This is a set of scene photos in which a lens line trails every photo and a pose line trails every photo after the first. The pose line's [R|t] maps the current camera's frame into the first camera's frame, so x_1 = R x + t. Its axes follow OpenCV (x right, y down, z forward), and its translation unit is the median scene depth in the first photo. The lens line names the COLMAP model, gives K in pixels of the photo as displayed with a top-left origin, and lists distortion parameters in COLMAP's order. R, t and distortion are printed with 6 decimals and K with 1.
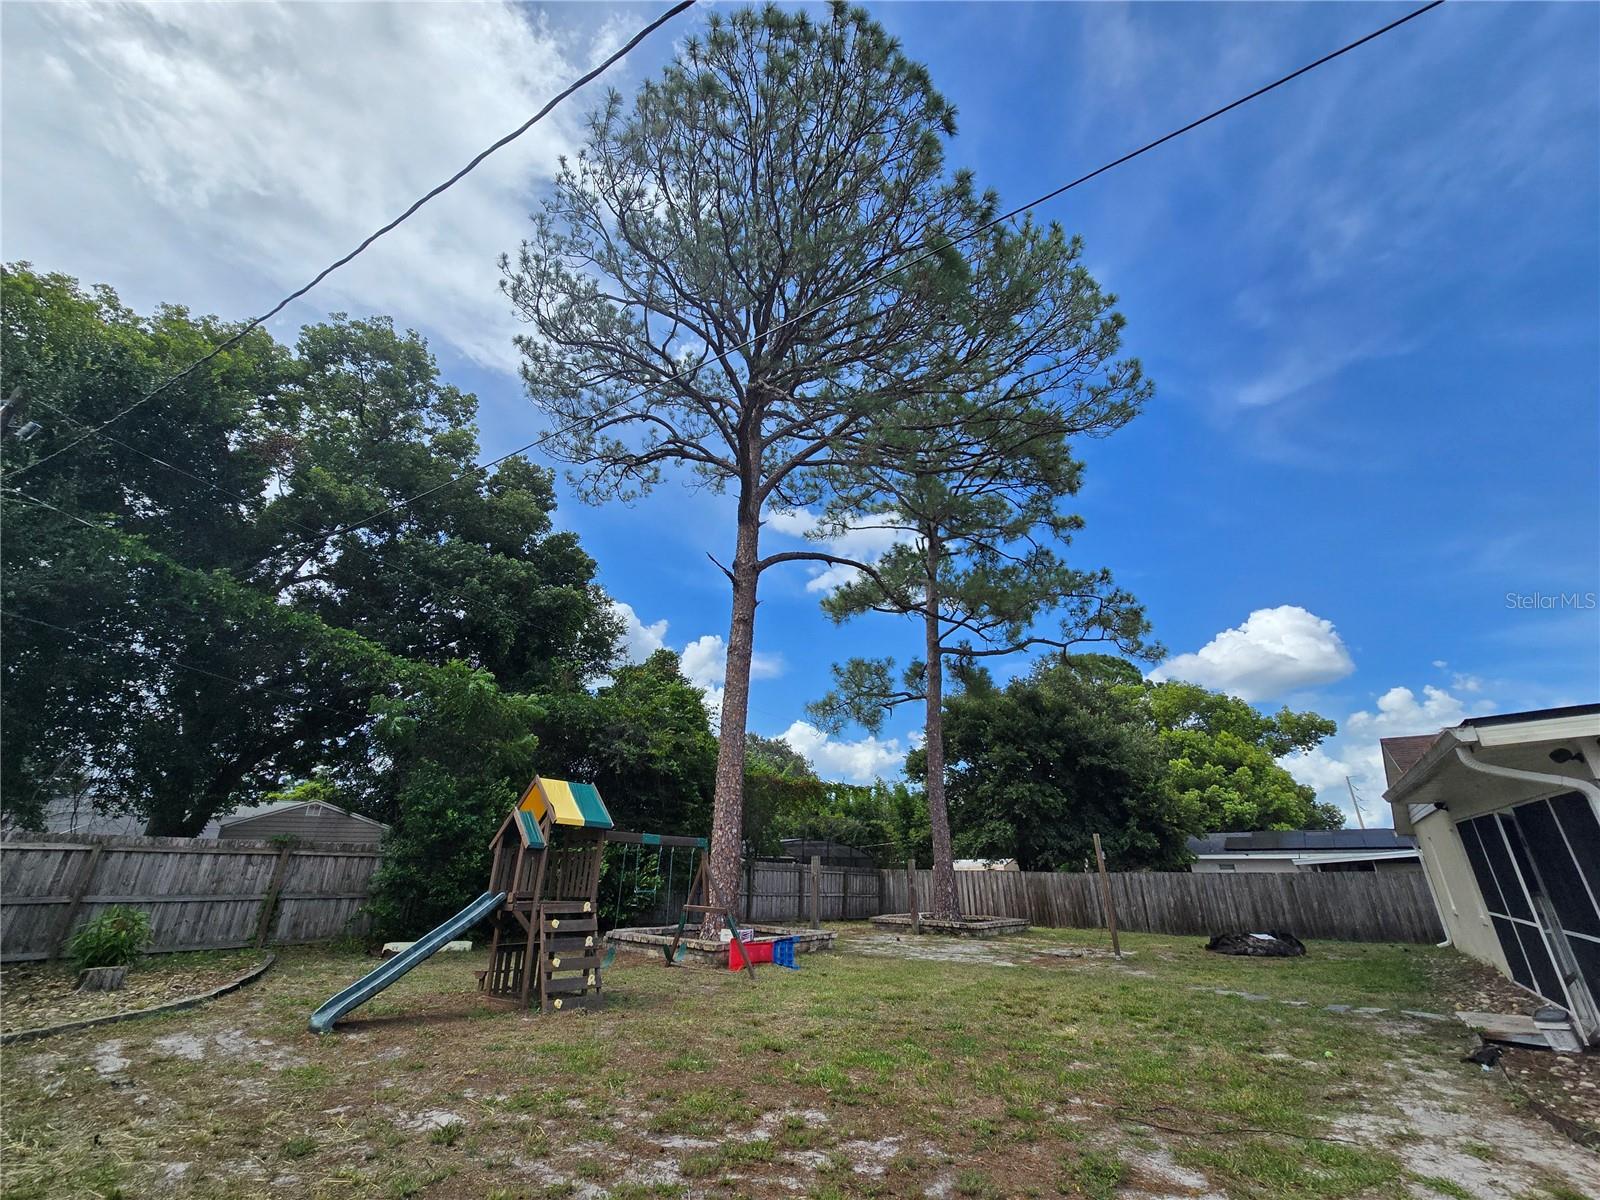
lens RADIAL K [[629.5, 0, 793.9], [0, 629.5, 603.4], [0, 0, 1]] dist [-0.011753, -0.000017]
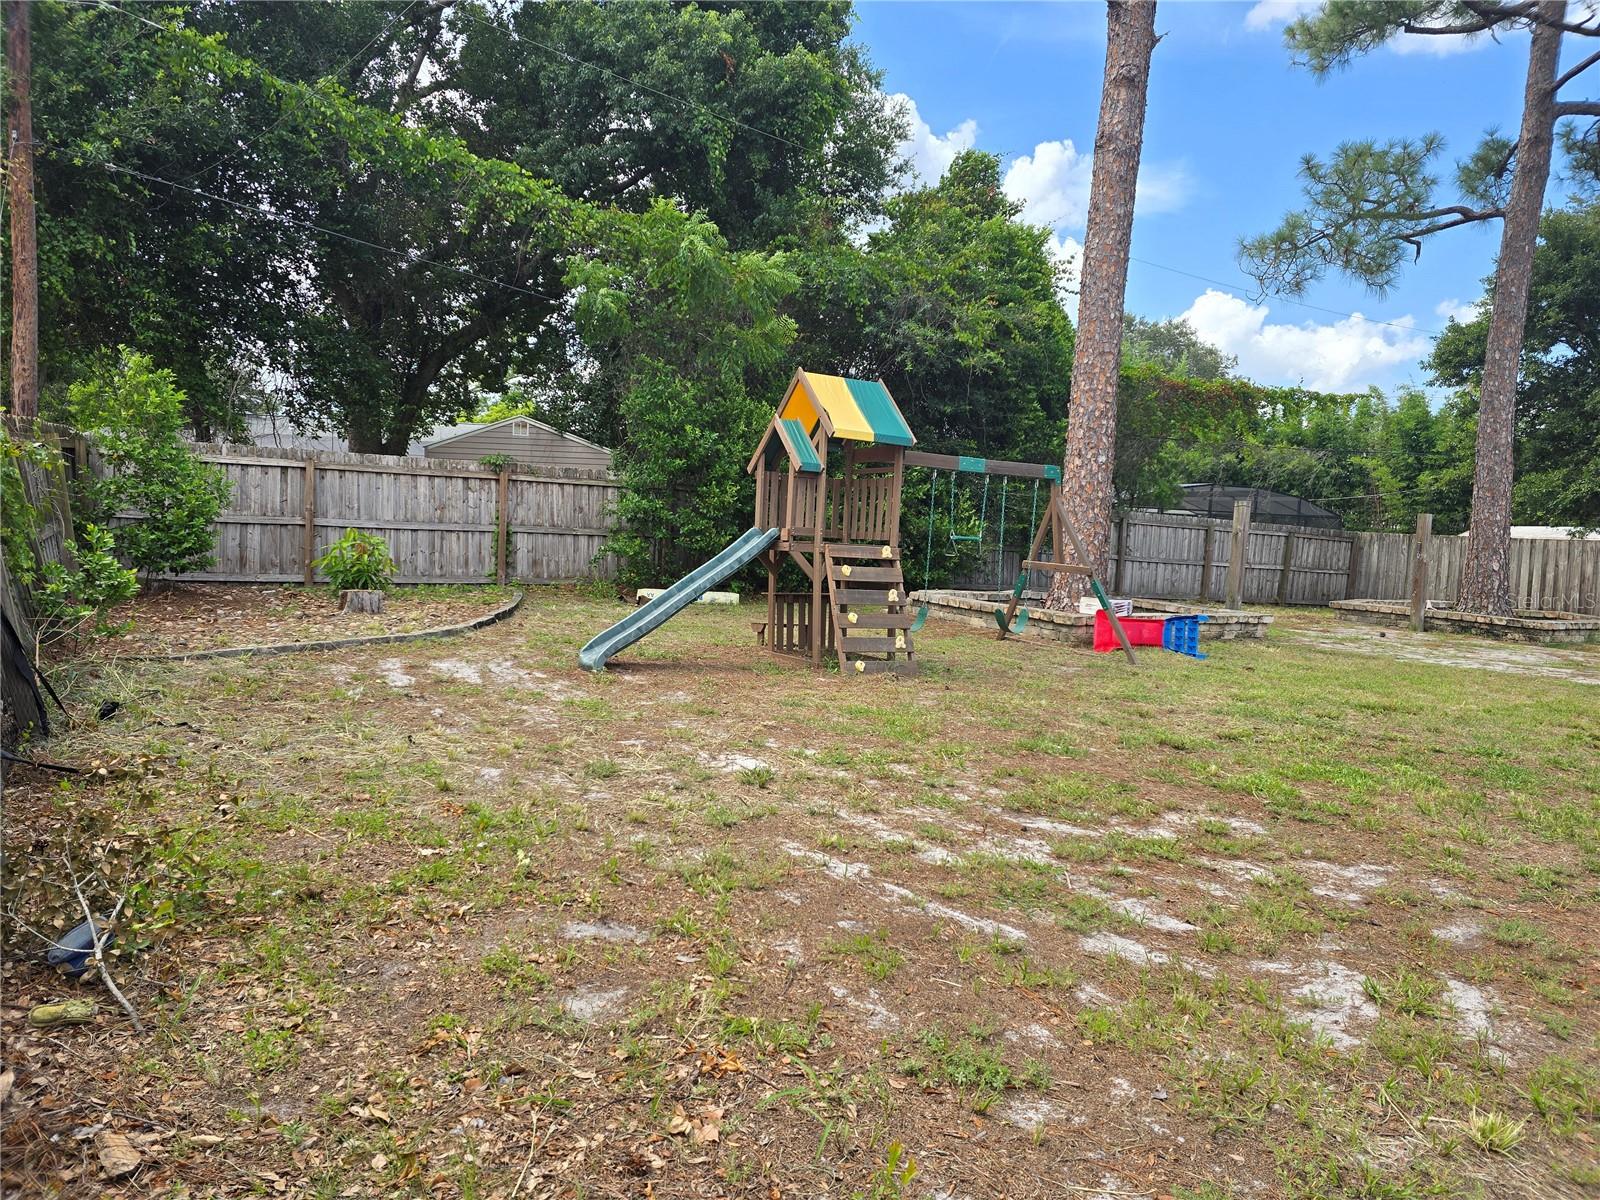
lens RADIAL K [[1015.6, 0, 792.2], [0, 1015.6, 591.2], [0, 0, 1]] dist [0.070368, -0.078852]
pose [[0.933038, 0.056878, -0.355252, -0.020810], [0.106969, 0.898913, 0.424867, 0.027171], [0.343507, -0.434419, 0.832636, 0.001195]]
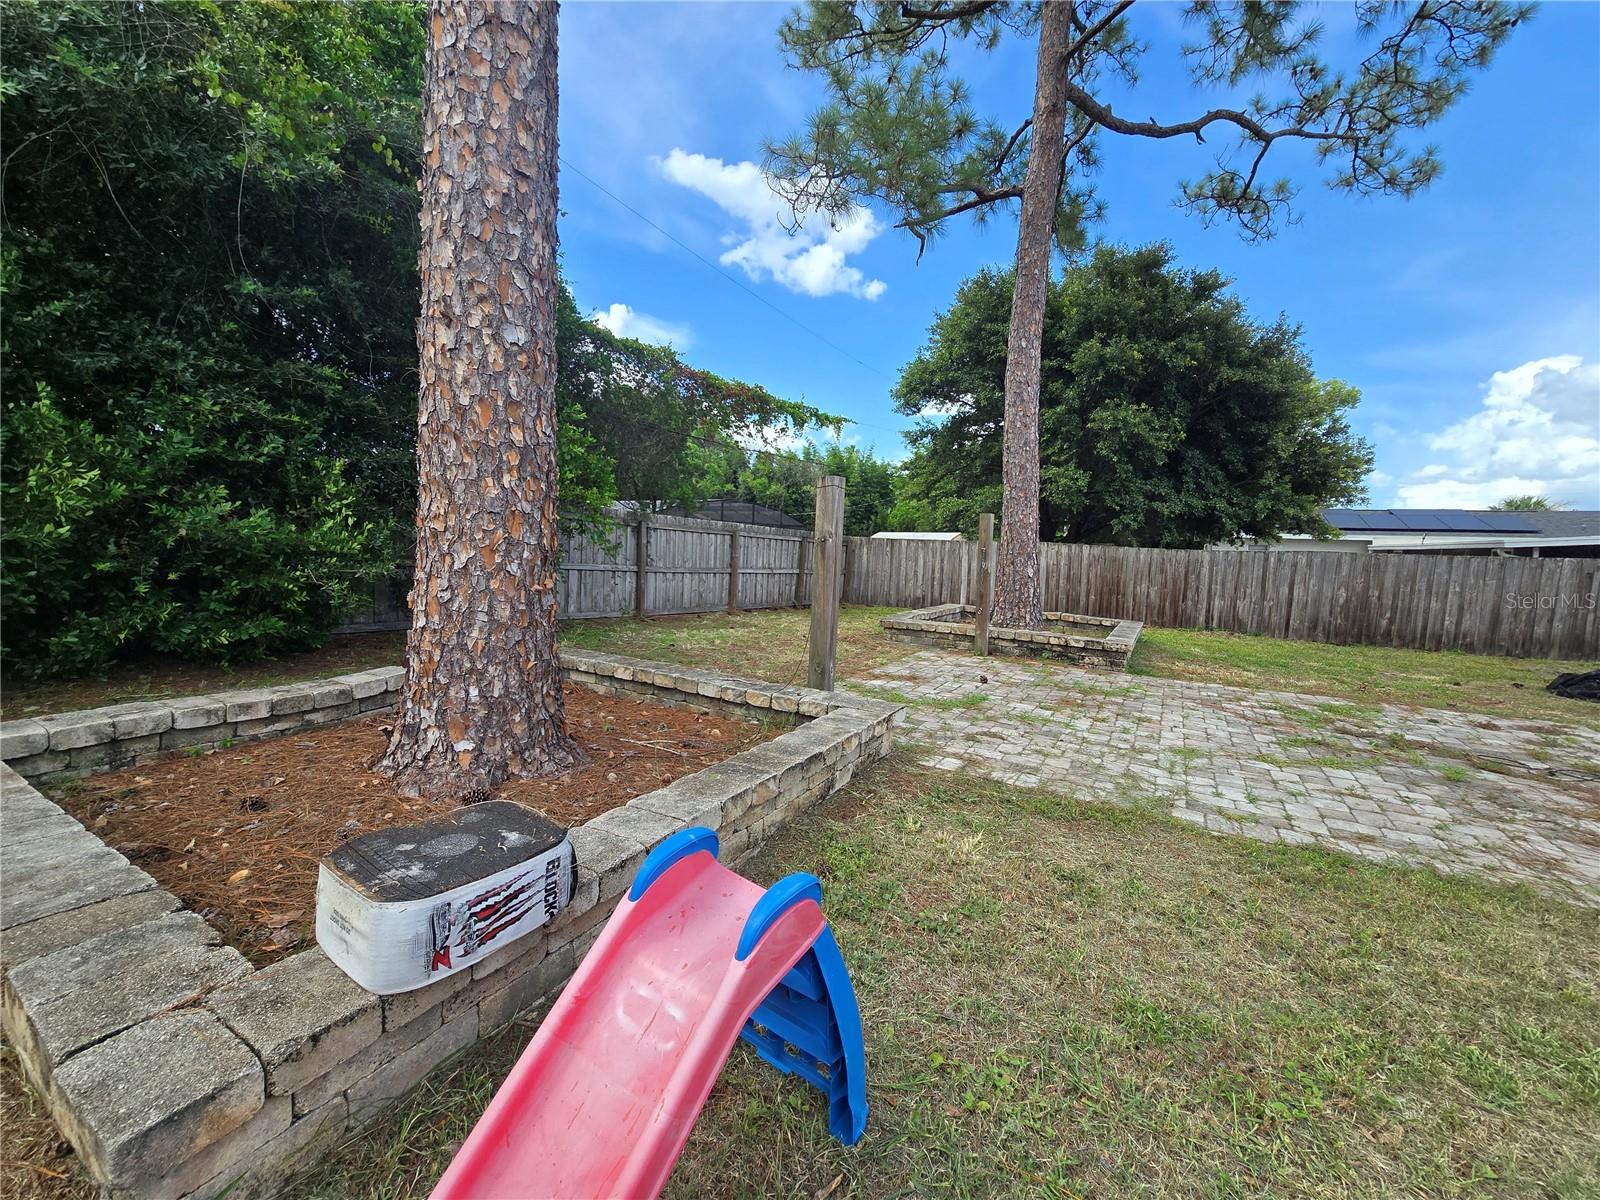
lens RADIAL K [[579.0, 0, 797.8], [0, 579.0, 591.3], [0, 0, 1]] dist [-0.011557, -0.000016]
pose [[0.985770, 0.012339, 0.167648, -0.042196], [-0.089326, 0.883299, 0.460222, 0.480871], [-0.142405, -0.468648, 0.871831, 1.084971]]
